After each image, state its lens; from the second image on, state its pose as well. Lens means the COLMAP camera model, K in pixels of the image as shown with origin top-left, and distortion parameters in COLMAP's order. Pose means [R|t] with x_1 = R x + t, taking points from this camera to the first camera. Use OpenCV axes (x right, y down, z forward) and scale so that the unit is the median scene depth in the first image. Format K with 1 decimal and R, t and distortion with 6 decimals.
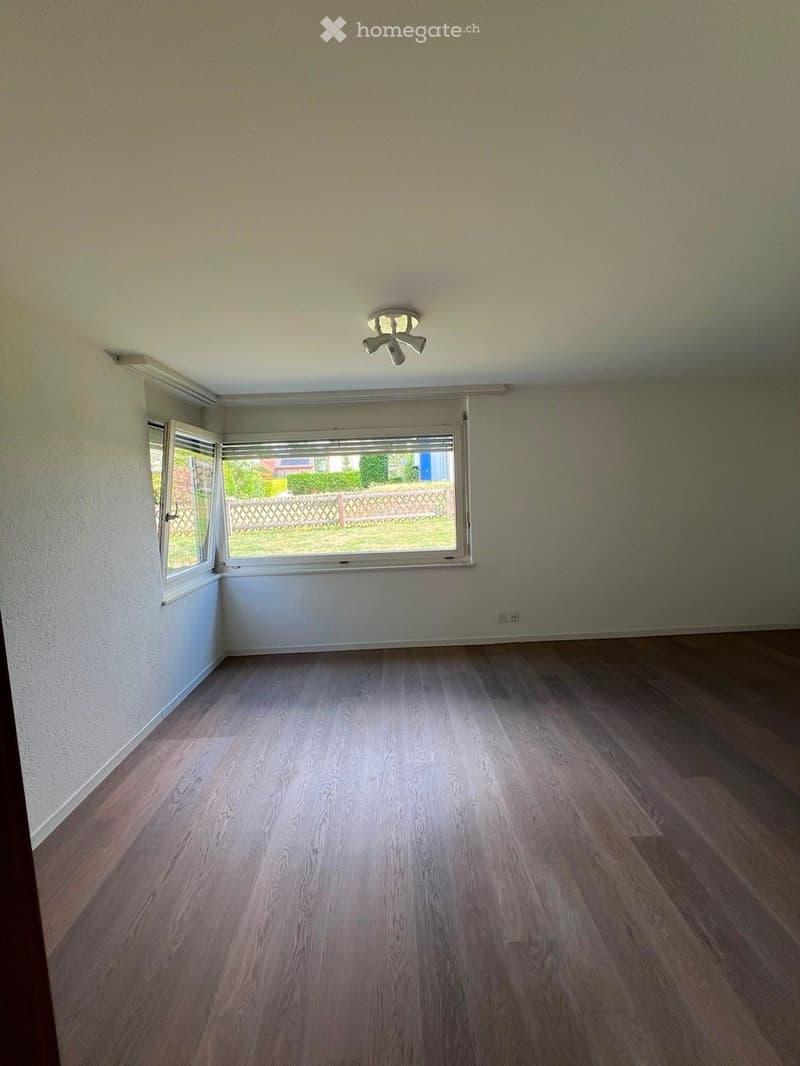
lens RADIAL K [[427.5, 0, 398.1], [0, 427.5, 533.0], [0, 0, 1]] dist [-0.000784, 0.000122]
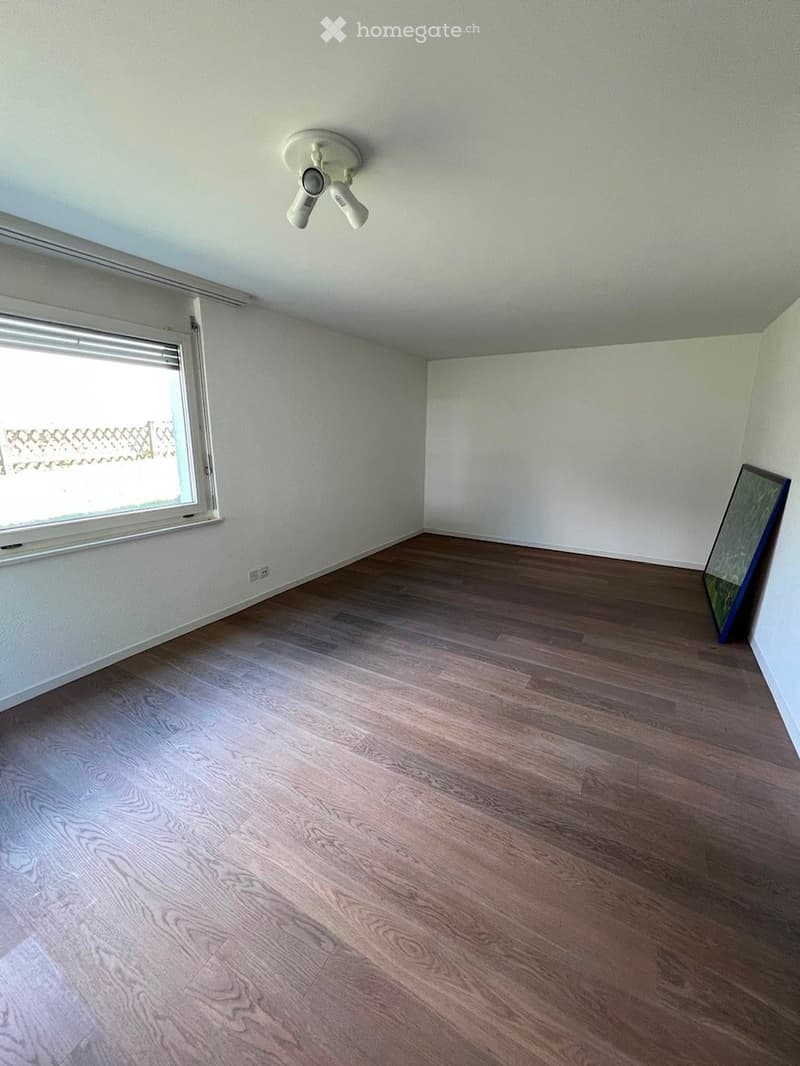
lens RADIAL K [[427.5, 0, 401.8], [0, 427.5, 533.4], [0, 0, 1]] dist [-0.000784, 0.000122]
pose [[0.521224, -0.154830, 0.839257, -0.584203], [0.057461, 0.987540, 0.146499, -0.000556], [-0.851483, -0.028134, 0.523627, 0.503625]]
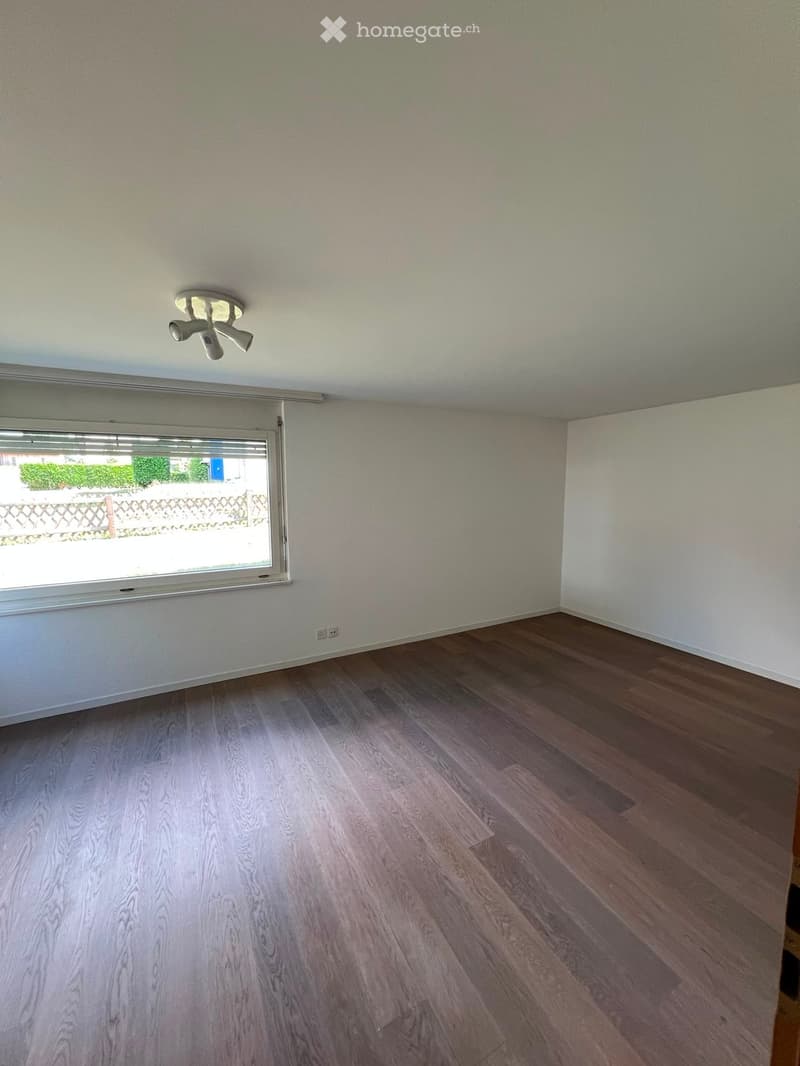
lens RADIAL K [[427.5, 0, 399.9], [0, 427.5, 532.9], [0, 0, 1]] dist [-0.000784, 0.000122]
pose [[0.889941, -0.016059, 0.455793, -0.063524], [0.016152, 0.999863, 0.003691, -0.057685], [-0.455790, 0.004077, 0.890078, 0.107140]]
